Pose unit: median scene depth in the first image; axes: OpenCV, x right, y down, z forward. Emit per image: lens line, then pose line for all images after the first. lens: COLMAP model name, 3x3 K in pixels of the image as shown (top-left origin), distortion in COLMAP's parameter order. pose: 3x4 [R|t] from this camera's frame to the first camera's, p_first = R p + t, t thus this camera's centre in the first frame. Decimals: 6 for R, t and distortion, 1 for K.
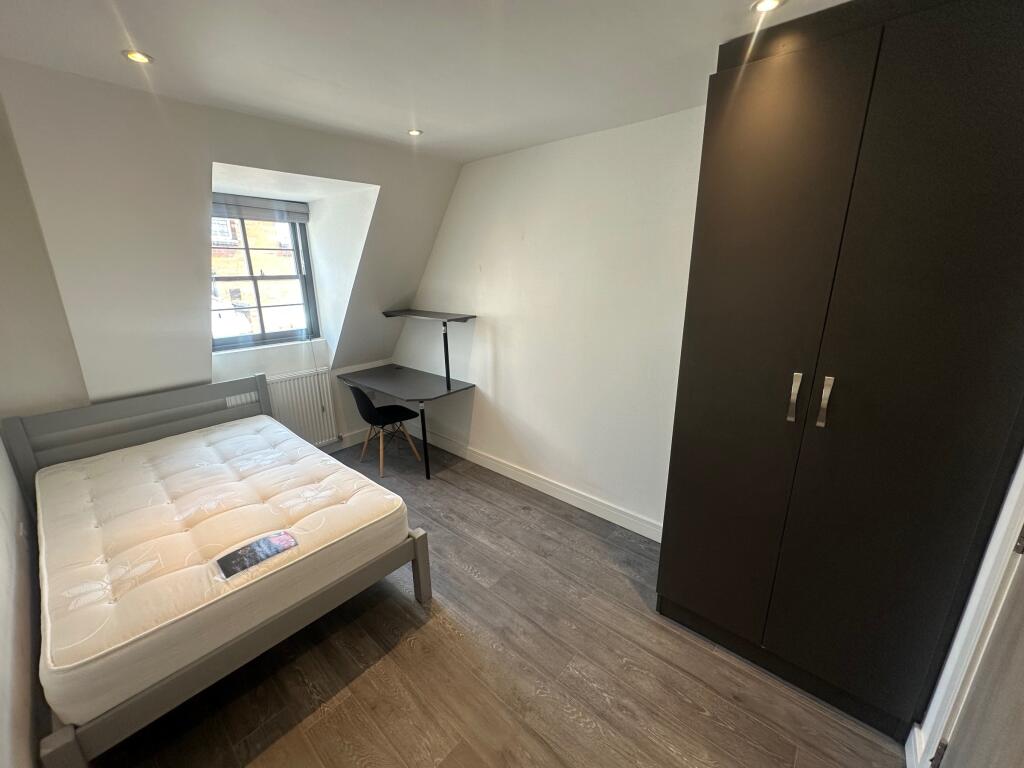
lens RADIAL K [[409.1, 0, 512.0], [0, 409.1, 384.0], [0, 0, 1]] dist [0.013038, 0.000425]
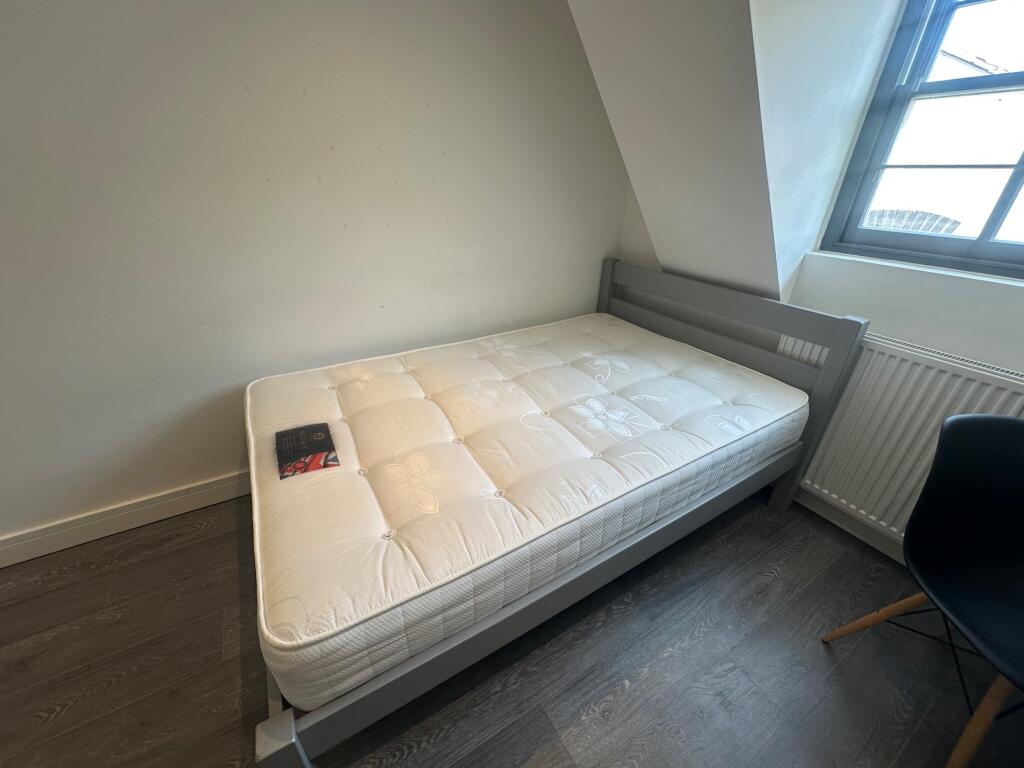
lens RADIAL K [[409.1, 0, 512.0], [0, 409.1, 384.0], [0, 0, 1]] dist [0.013038, 0.000425]
pose [[-0.294516, 0.448746, -0.843734, -0.080356], [-0.288495, 0.799952, 0.526163, -0.098090], [0.911060, 0.398376, -0.106138, 0.729611]]
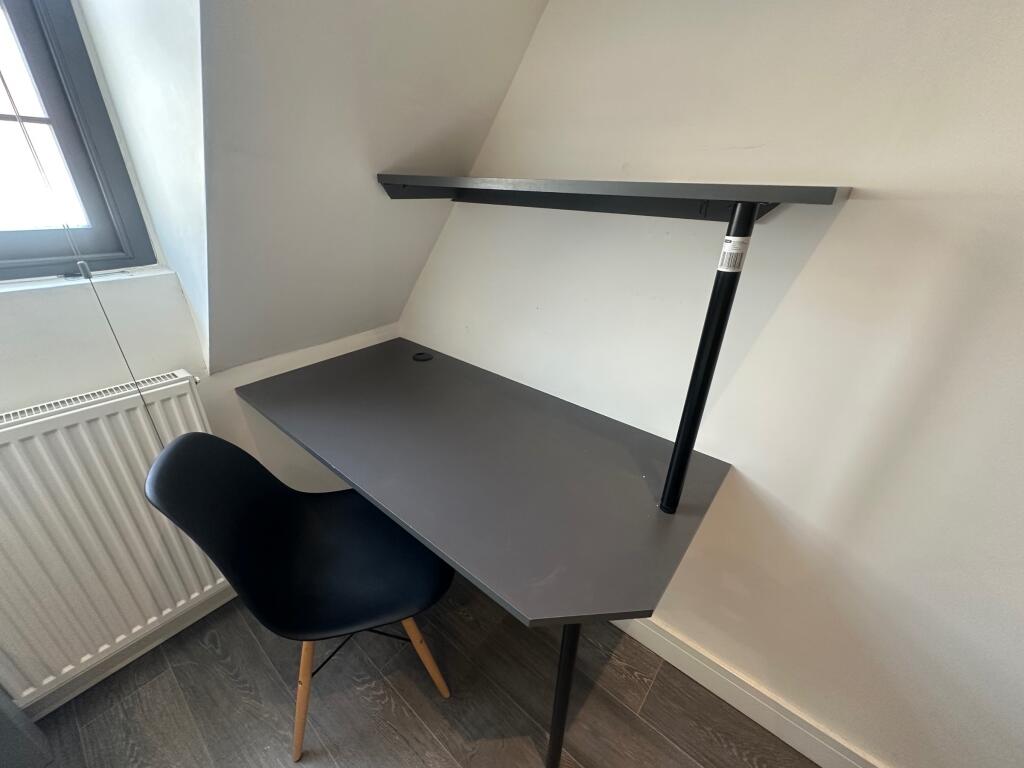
lens RADIAL K [[409.1, 0, 512.0], [0, 409.1, 384.0], [0, 0, 1]] dist [0.013038, 0.000425]
pose [[0.998769, 0.020044, 0.045369, -0.271245], [-0.027322, 0.985754, 0.165962, -0.100420], [-0.041396, -0.166998, 0.985088, 0.807102]]
